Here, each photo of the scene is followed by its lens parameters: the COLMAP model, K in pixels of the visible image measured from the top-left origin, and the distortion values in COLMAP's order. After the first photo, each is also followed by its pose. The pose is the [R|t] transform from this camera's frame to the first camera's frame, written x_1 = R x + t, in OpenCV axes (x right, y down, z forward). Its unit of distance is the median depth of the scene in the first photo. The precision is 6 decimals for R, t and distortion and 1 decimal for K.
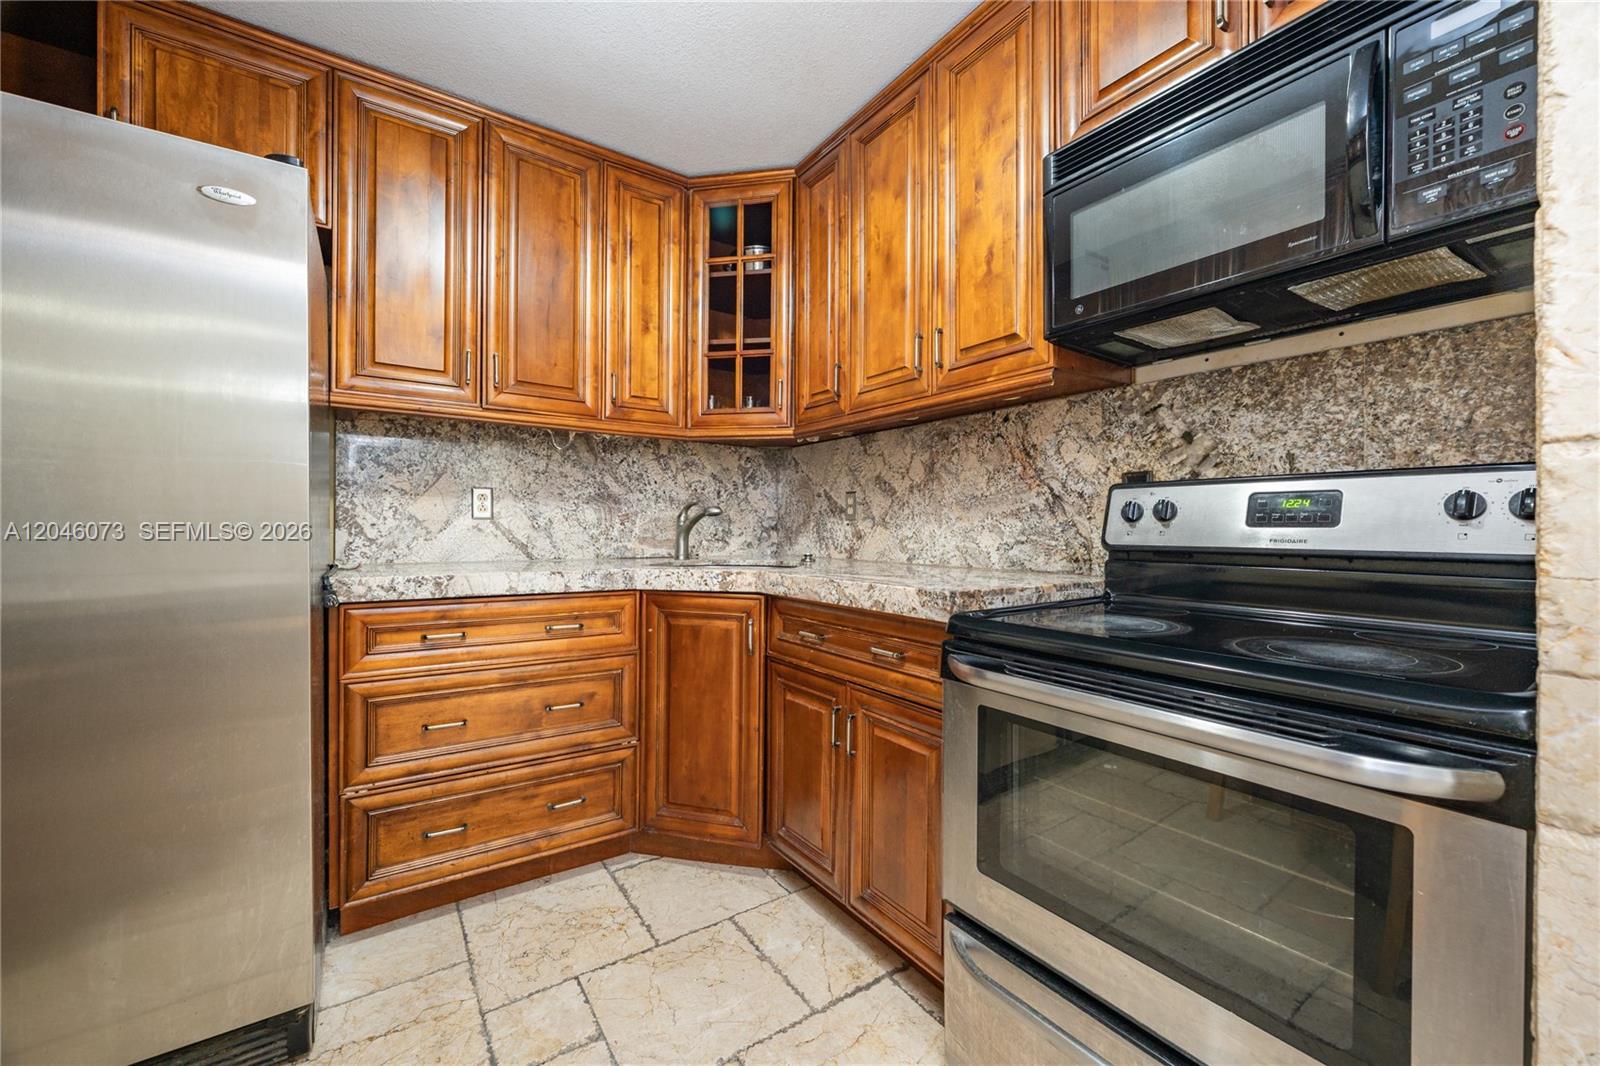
lens RADIAL K [[624.8, 0, 800.0], [0, 624.8, 533.0], [0, 0, 1]] dist [0.000487, -0.000246]
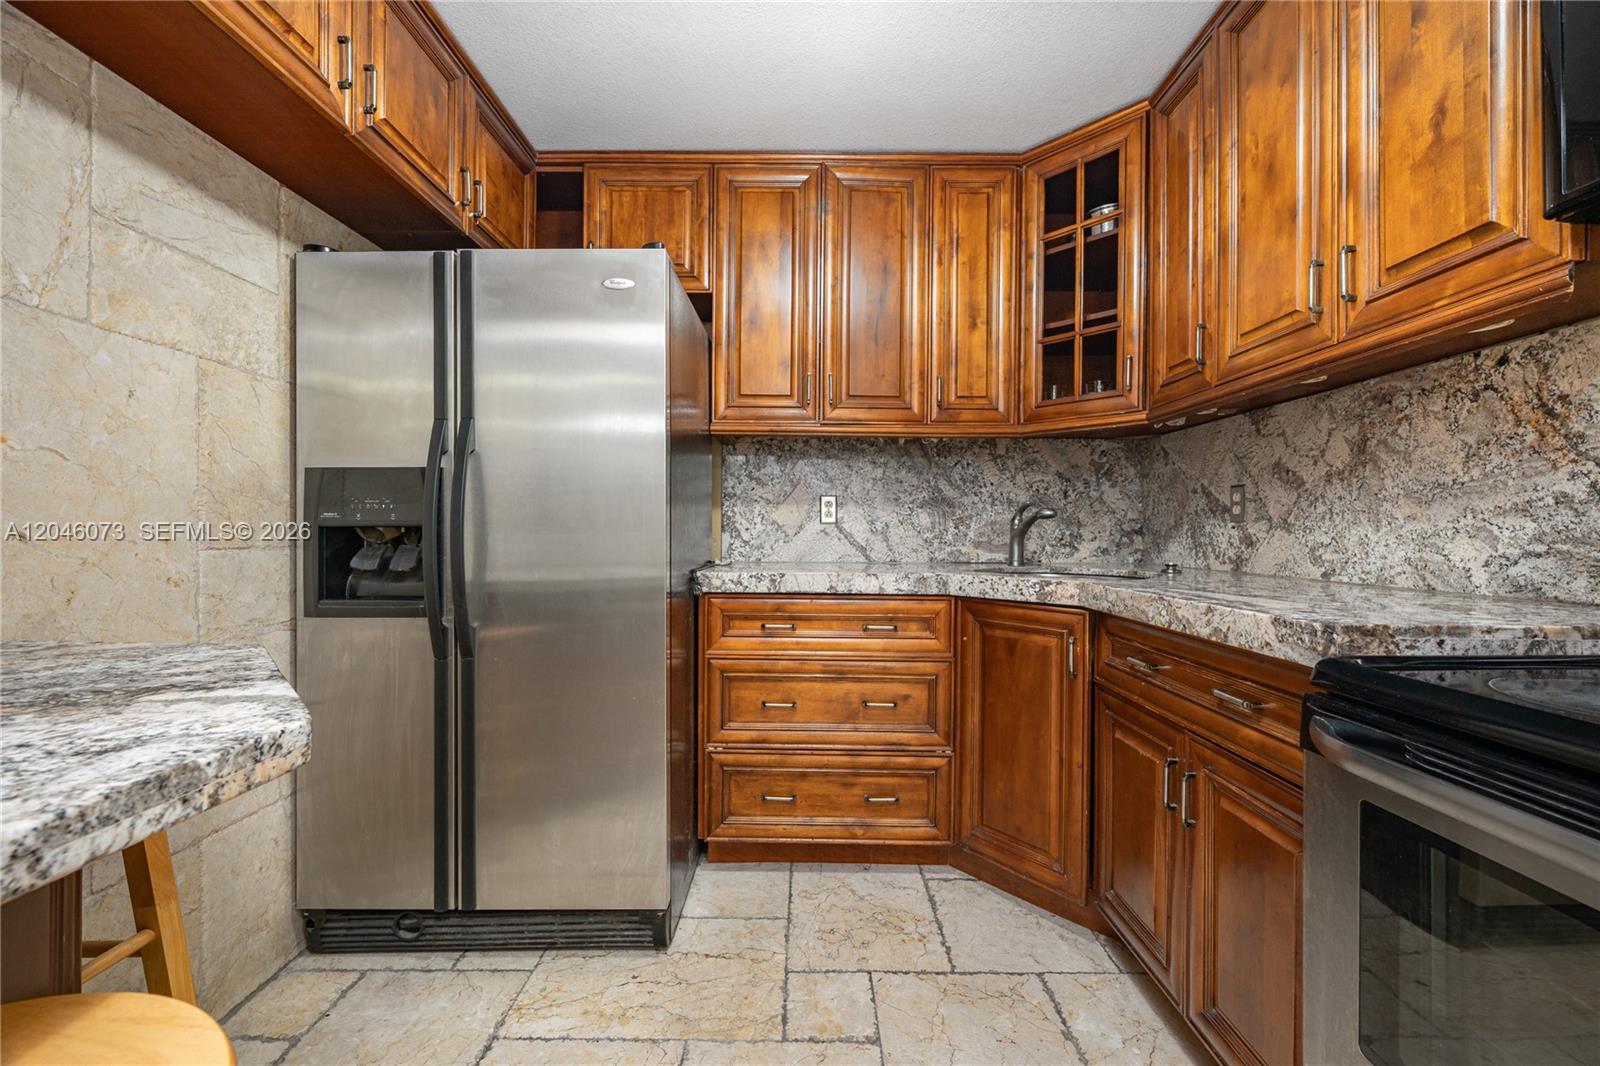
lens RADIAL K [[624.8, 0, 800.0], [0, 624.8, 533.0], [0, 0, 1]] dist [0.000487, -0.000246]
pose [[0.825996, 0.000745, -0.563676, 0.095019], [-0.004422, 0.999977, -0.005157, -0.000076], [0.563659, 0.006752, 0.825980, 0.068269]]
